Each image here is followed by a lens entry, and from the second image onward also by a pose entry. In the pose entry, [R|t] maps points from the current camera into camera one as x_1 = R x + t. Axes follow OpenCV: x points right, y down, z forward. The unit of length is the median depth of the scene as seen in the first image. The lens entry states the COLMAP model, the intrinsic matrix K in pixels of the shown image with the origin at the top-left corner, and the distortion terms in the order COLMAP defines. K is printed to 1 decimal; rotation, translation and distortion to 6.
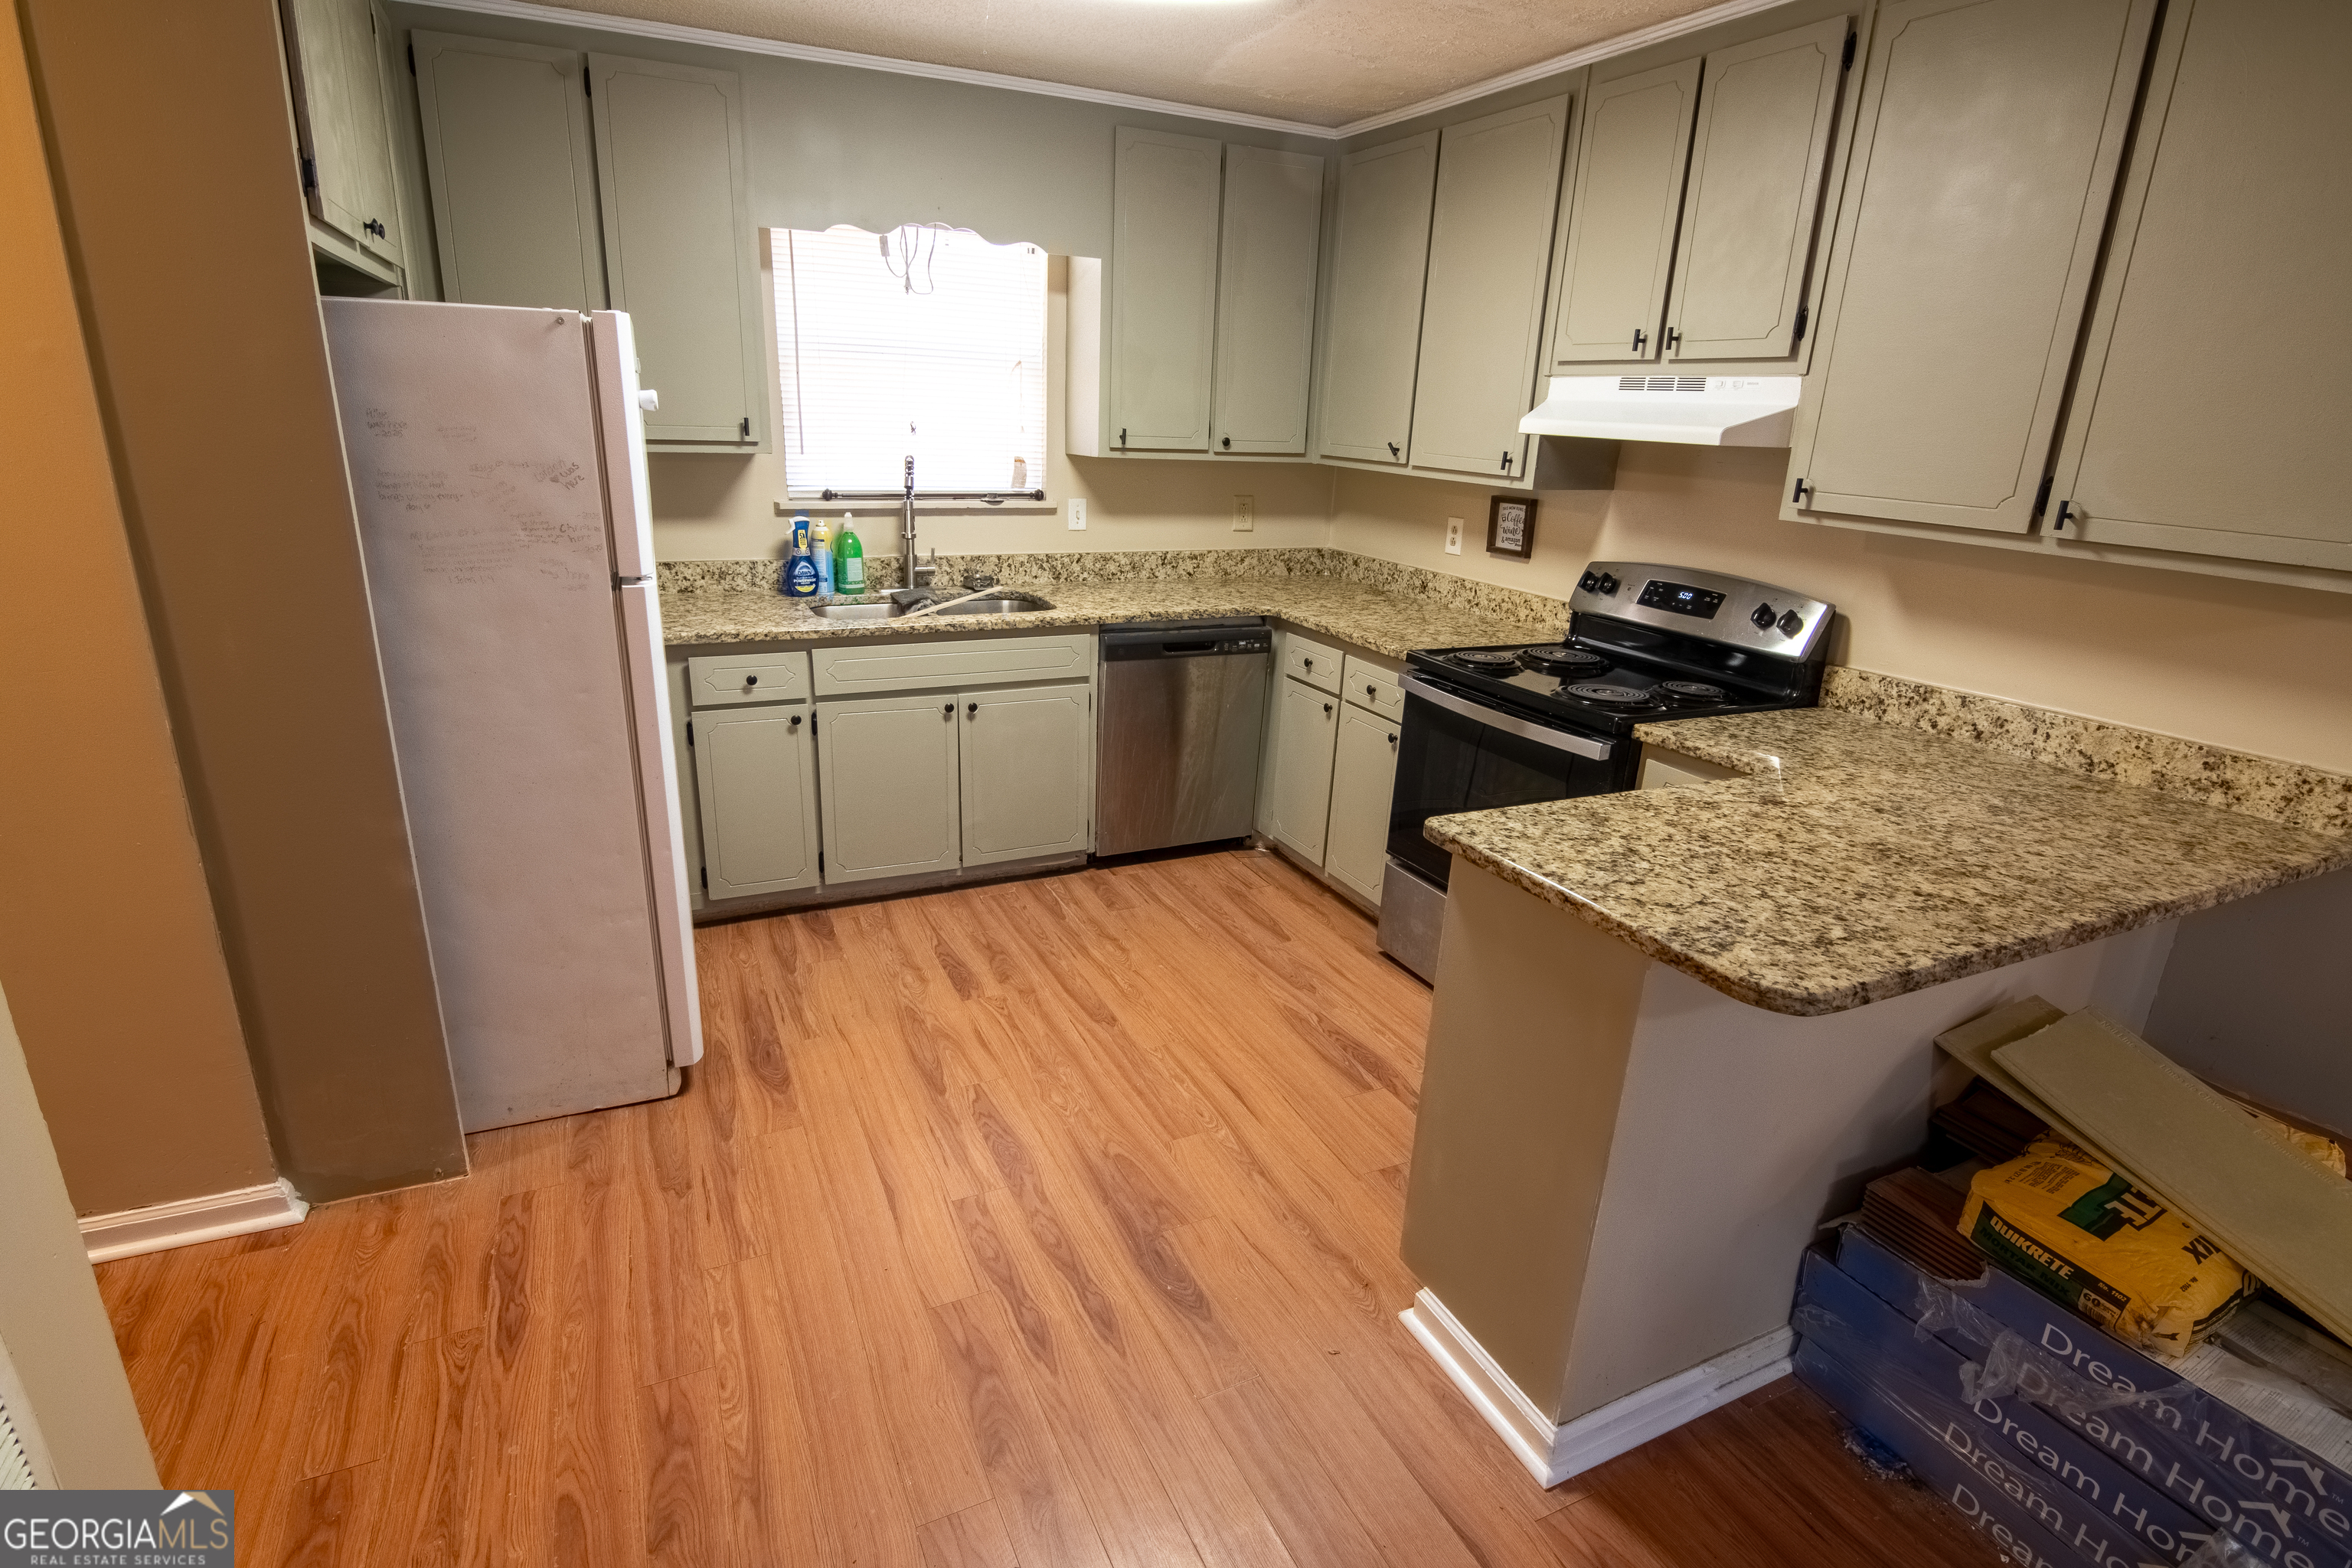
lens RADIAL K [[1143.8, 0, 1161.1], [0, 1143.8, 773.1], [0, 0, 1]] dist [-0.001213, -0.012563]
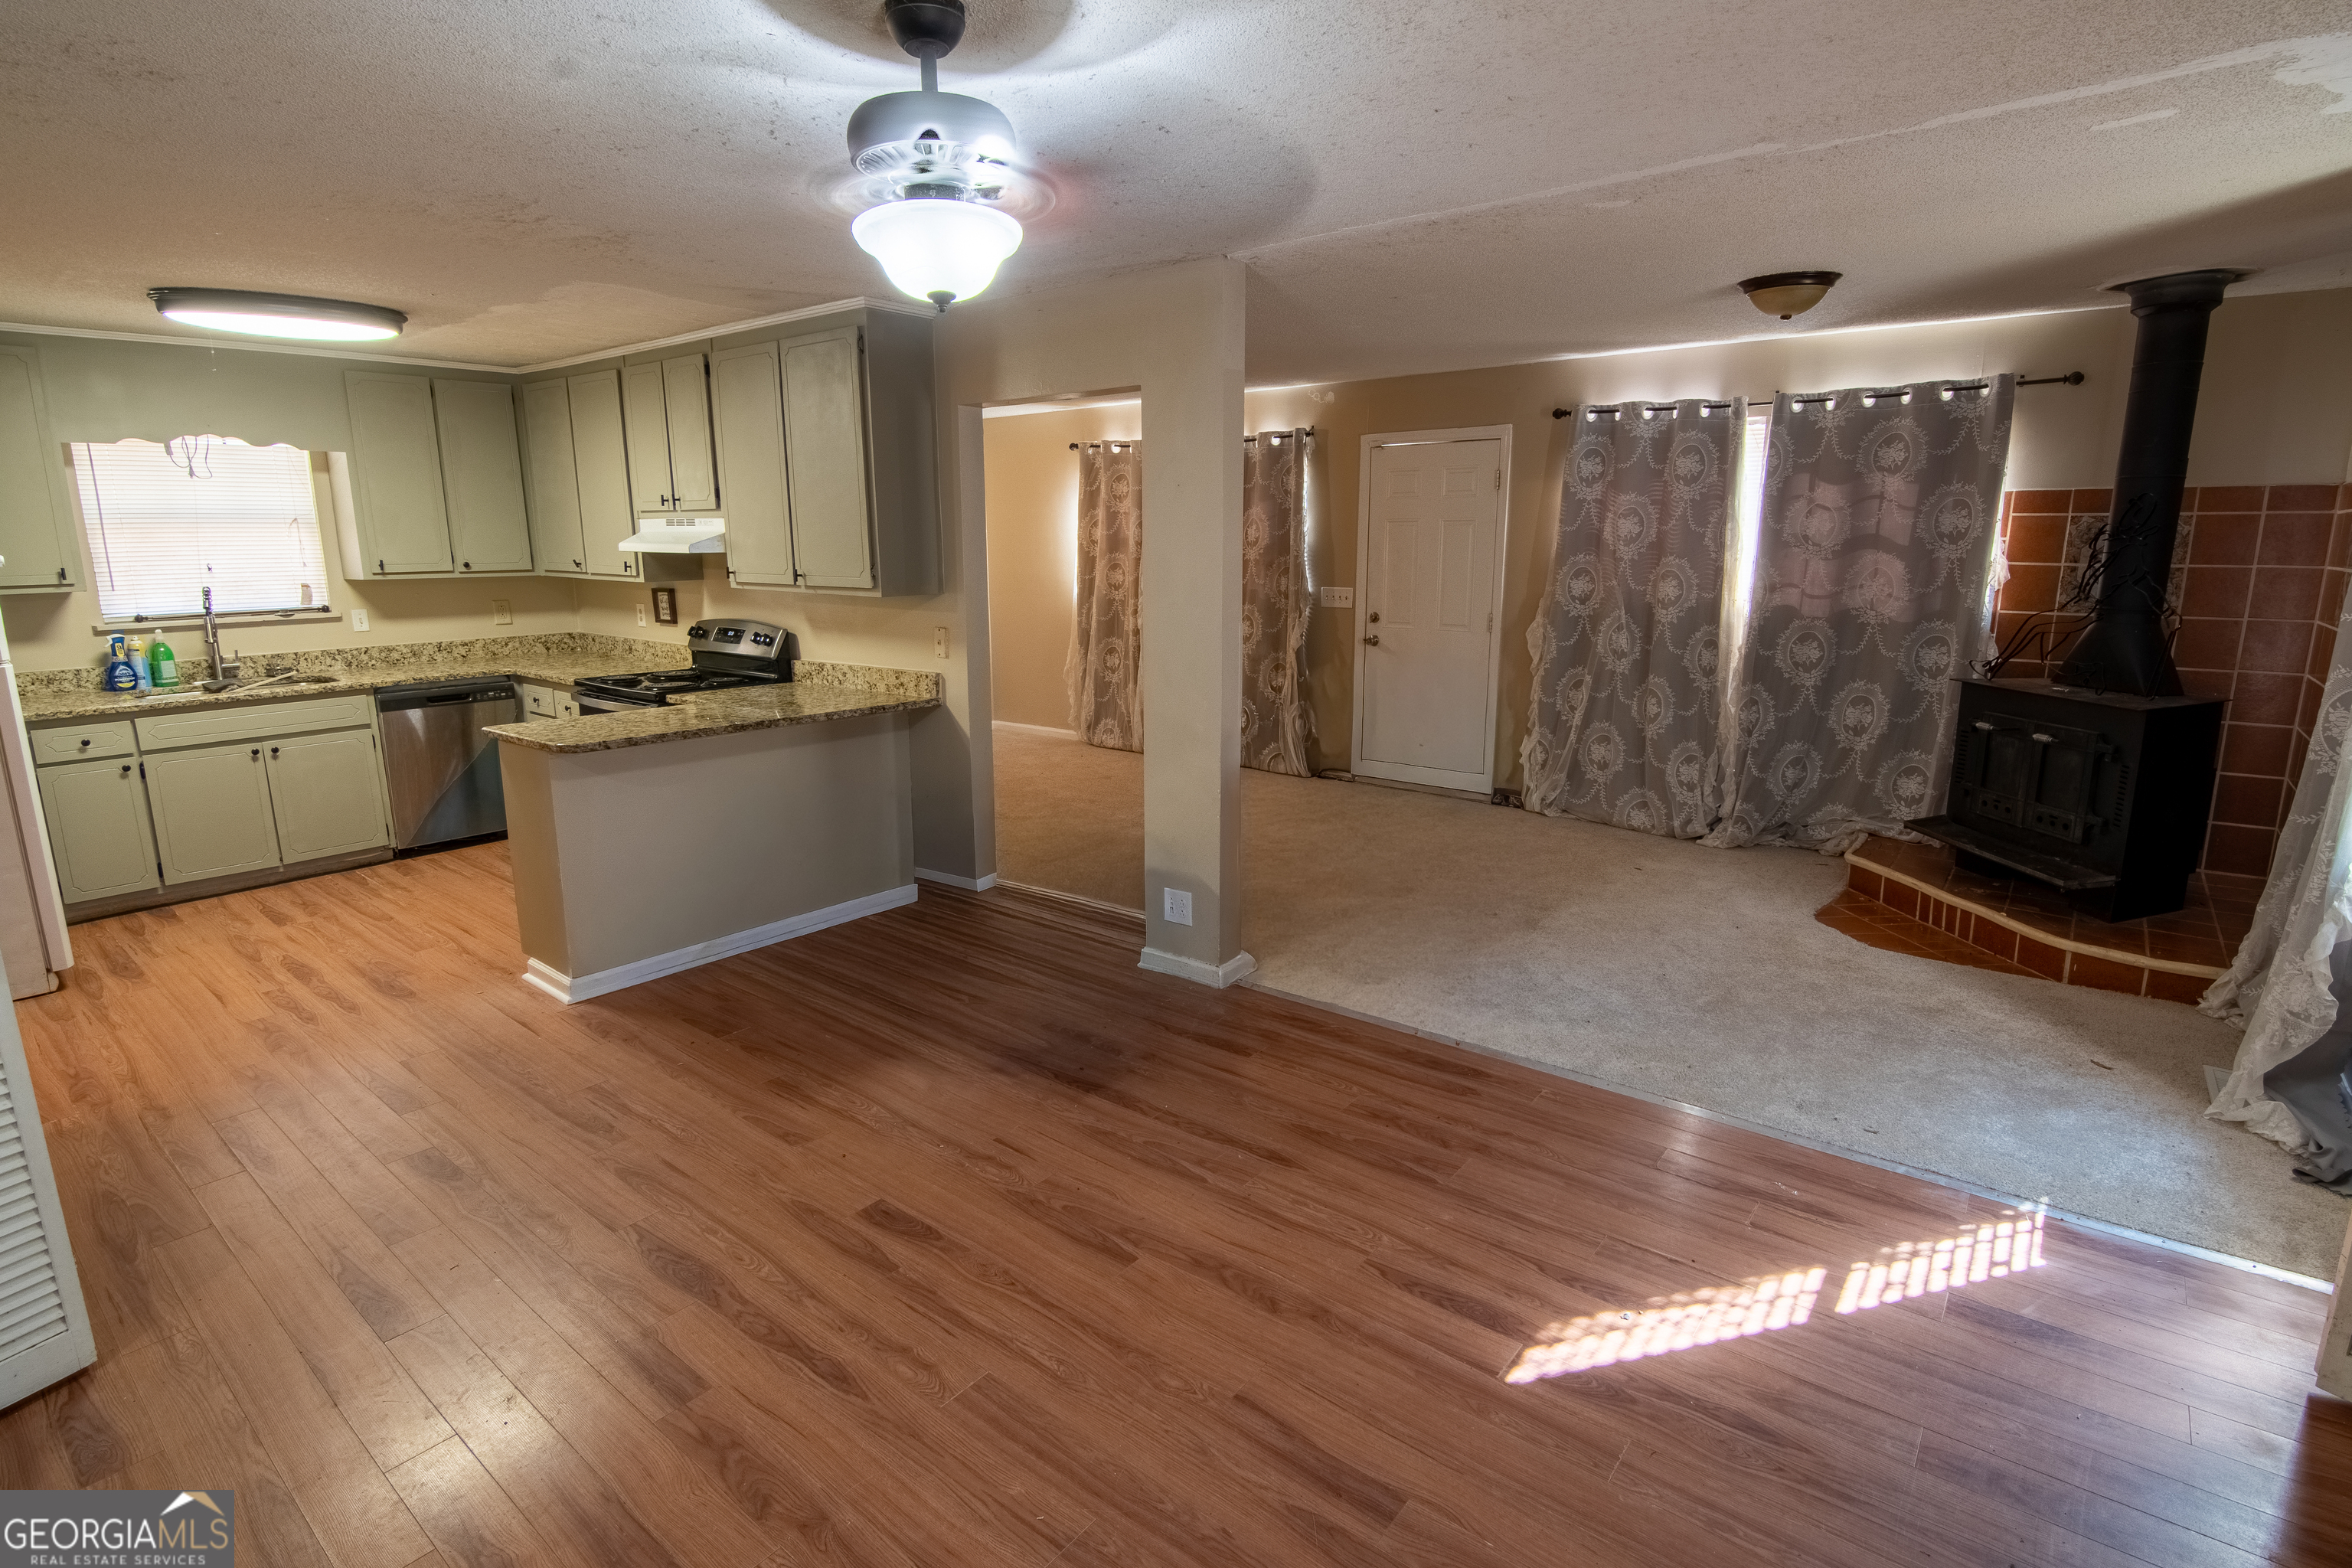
lens RADIAL K [[1143.8, 0, 1161.1], [0, 1143.8, 773.1], [0, 0, 1]] dist [-0.001213, -0.012563]
pose [[0.902255, -0.127618, 0.411884, 0.247409], [0.165131, 0.984643, -0.056648, 0.233623], [-0.398330, 0.119126, 0.909474, -0.752648]]
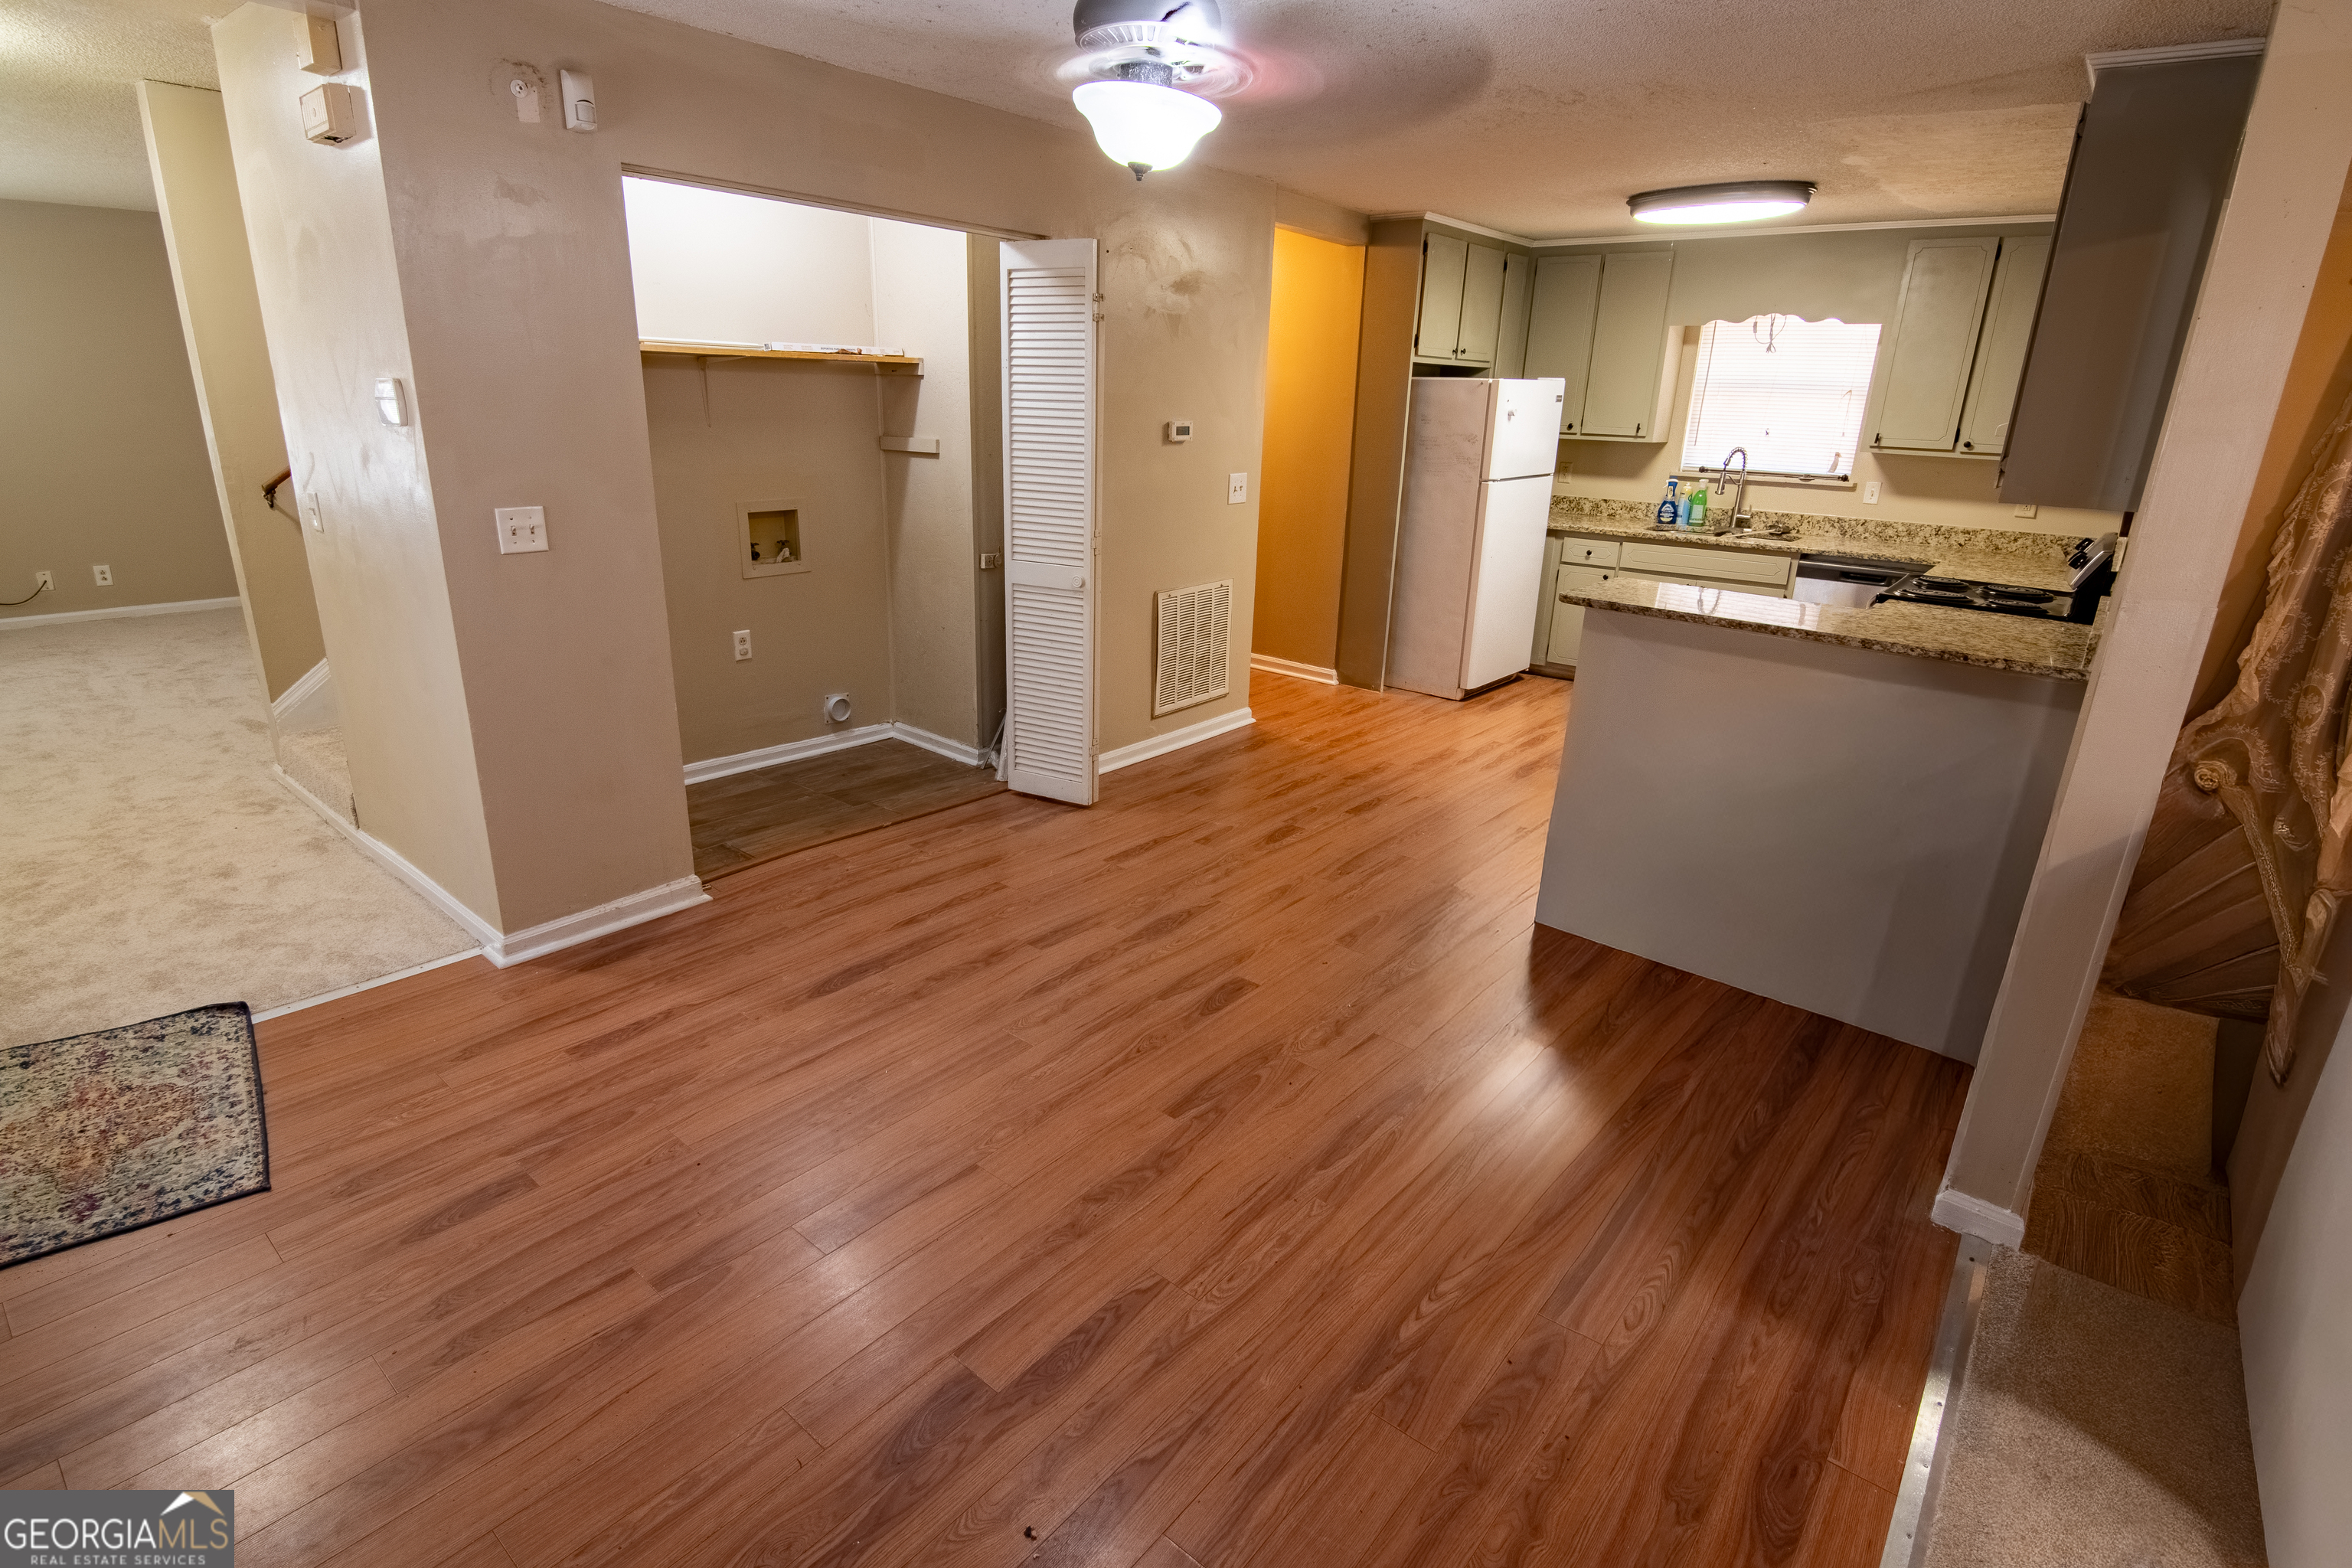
lens RADIAL K [[1143.8, 0, 1161.1], [0, 1143.8, 773.1], [0, 0, 1]] dist [-0.001213, -0.012563]
pose [[0.423795, 0.262716, -0.866820, 1.027314], [-0.285336, 0.947007, 0.147516, 0.179191], [0.859640, 0.184819, 0.476300, -0.466902]]
